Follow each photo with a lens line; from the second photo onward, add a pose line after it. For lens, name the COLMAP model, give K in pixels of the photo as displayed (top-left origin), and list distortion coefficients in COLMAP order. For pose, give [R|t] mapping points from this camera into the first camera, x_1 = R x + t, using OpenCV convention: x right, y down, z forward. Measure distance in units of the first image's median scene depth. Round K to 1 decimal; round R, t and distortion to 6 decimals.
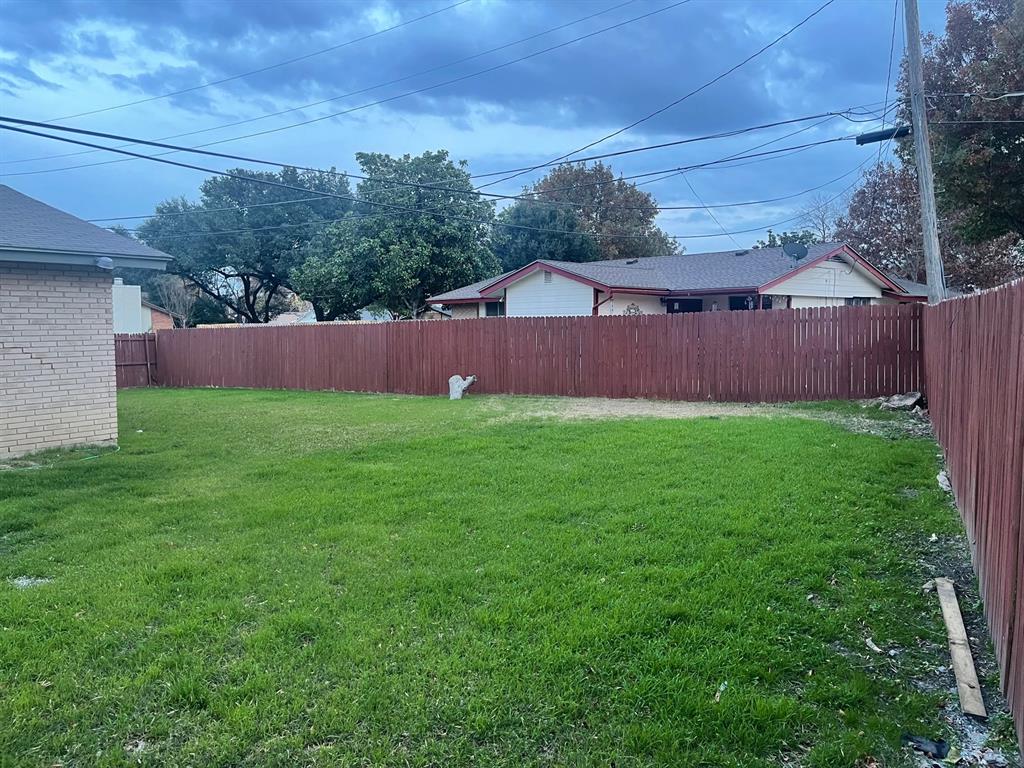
lens RADIAL K [[770.9, 0, 511.1], [0, 770.9, 372.6], [0, 0, 1]] dist [0.073019, -0.073051]
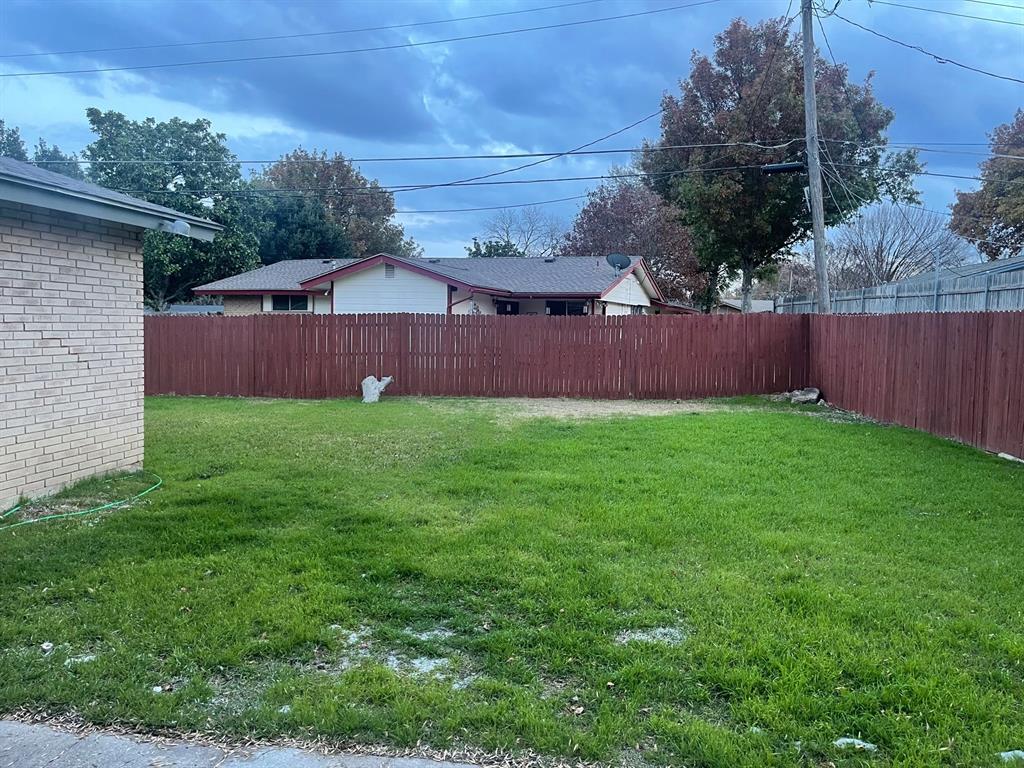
lens RADIAL K [[777.9, 0, 512.0], [0, 777.9, 384.0], [0, 0, 1]] dist [-0.004324, -0.006892]
pose [[0.891767, -0.009219, 0.452401, -0.248038], [0.003018, 0.999891, 0.014428, 0.000129], [-0.452485, -0.011501, 0.891698, 0.082092]]
